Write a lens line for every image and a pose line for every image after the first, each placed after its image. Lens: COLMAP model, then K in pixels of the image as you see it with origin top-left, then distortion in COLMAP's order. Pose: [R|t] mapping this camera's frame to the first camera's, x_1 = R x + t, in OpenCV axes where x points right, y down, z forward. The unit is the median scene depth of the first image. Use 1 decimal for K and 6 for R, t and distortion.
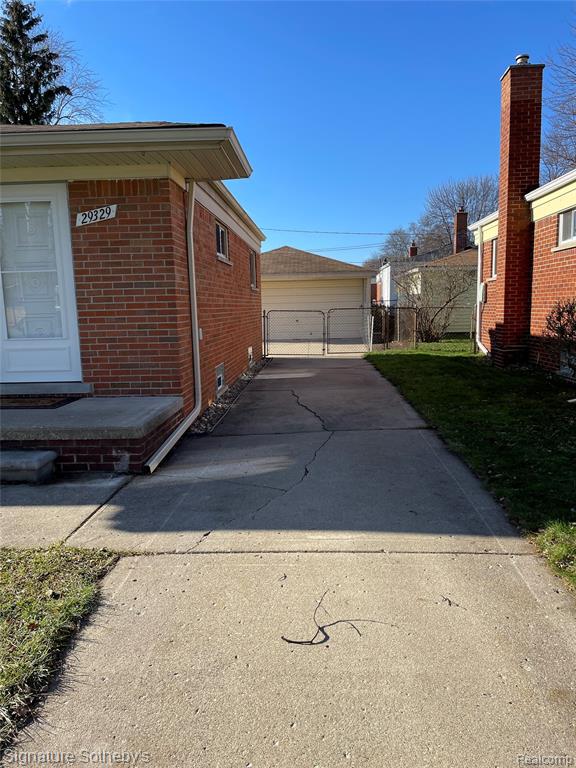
lens RADIAL K [[580.1, 0, 293.7], [0, 580.1, 381.3], [0, 0, 1]] dist [0.063444, -0.043010]
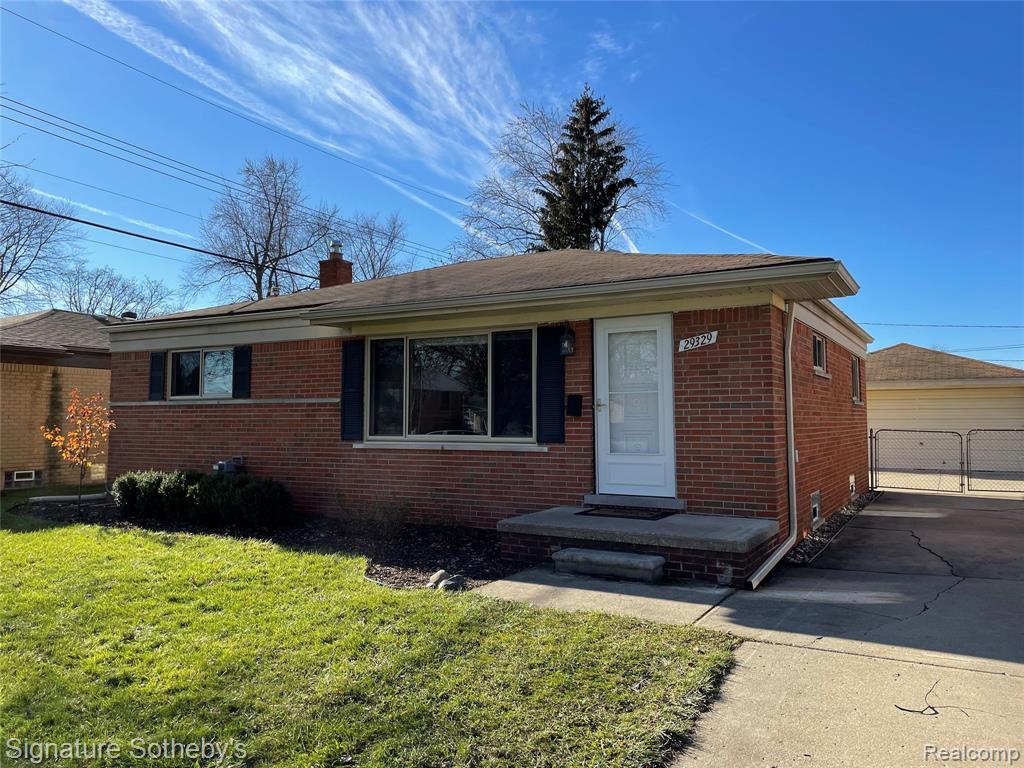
lens RADIAL K [[773.4, 0, 509.7], [0, 773.4, 368.9], [0, 0, 1]] dist [0.063444, -0.043010]
pose [[0.886613, -0.008243, -0.462439, 0.013210], [-0.078045, 0.982837, -0.167152, 0.030119], [0.455880, 0.184290, 0.870753, -0.375096]]
